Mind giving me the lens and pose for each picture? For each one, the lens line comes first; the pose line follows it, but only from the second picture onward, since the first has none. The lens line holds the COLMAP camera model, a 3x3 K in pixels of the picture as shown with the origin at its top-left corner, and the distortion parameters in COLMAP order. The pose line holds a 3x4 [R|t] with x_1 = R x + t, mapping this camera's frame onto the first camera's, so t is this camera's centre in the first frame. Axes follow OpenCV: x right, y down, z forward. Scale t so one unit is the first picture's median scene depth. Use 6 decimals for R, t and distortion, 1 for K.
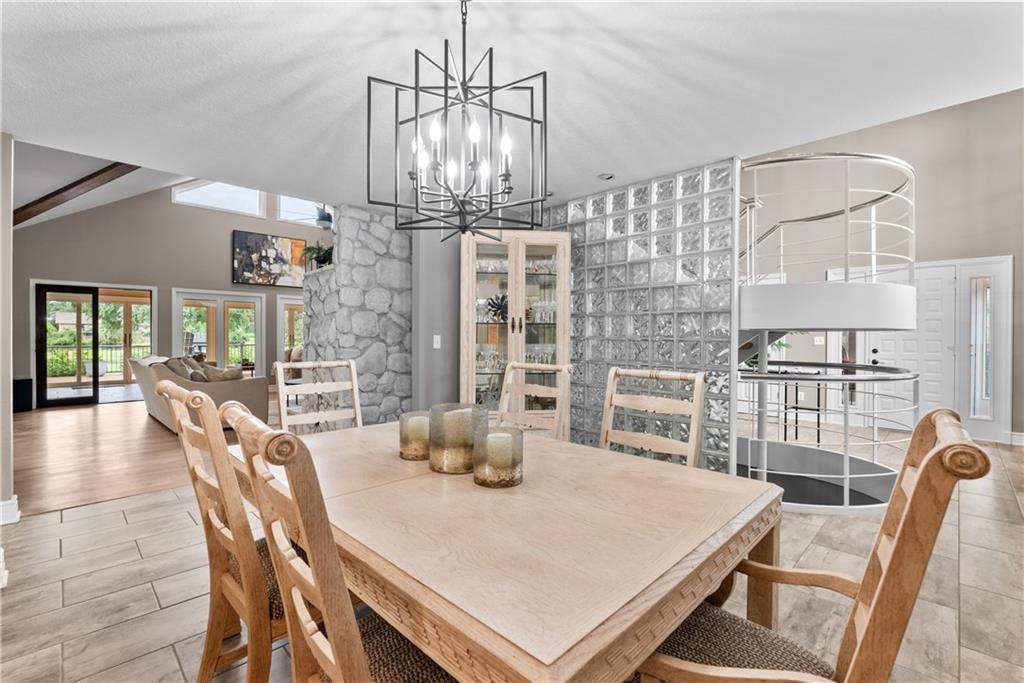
lens RADIAL K [[459.2, 0, 512.9], [0, 459.2, 338.3], [0, 0, 1]] dist [-0.001132, -0.000277]
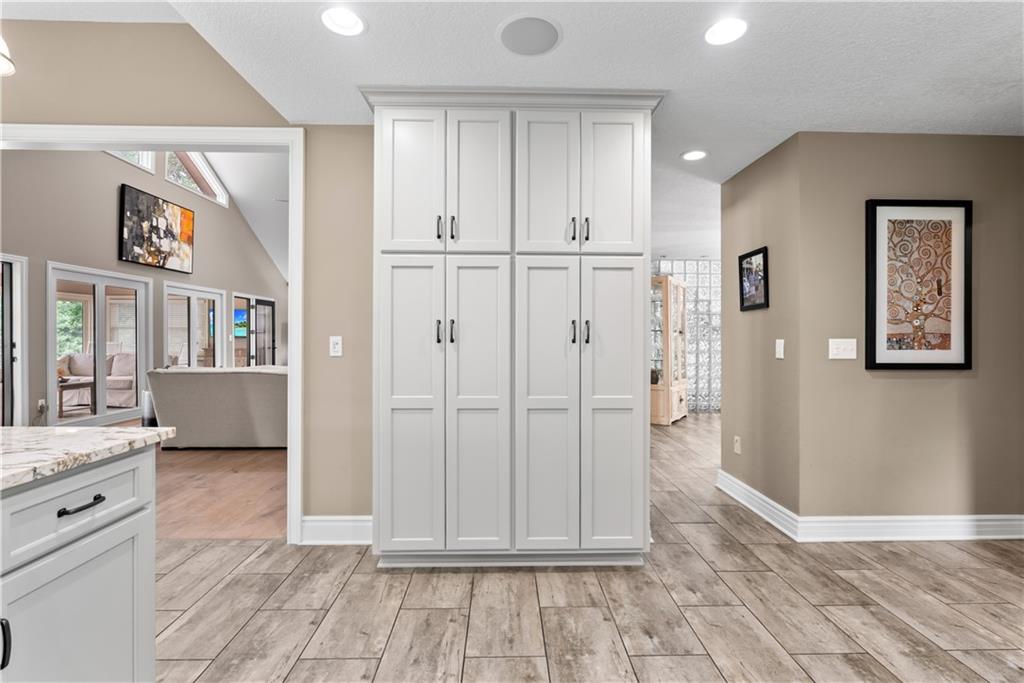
lens RADIAL K [[459.2, 0, 513.5], [0, 459.2, 337.3], [0, 0, 1]] dist [-0.001132, -0.000277]
pose [[0.700039, -0.001002, 0.714104, -0.662049], [0.002754, 0.999995, -0.001296, -0.002362], [-0.714099, 0.002874, 0.700039, 0.093765]]
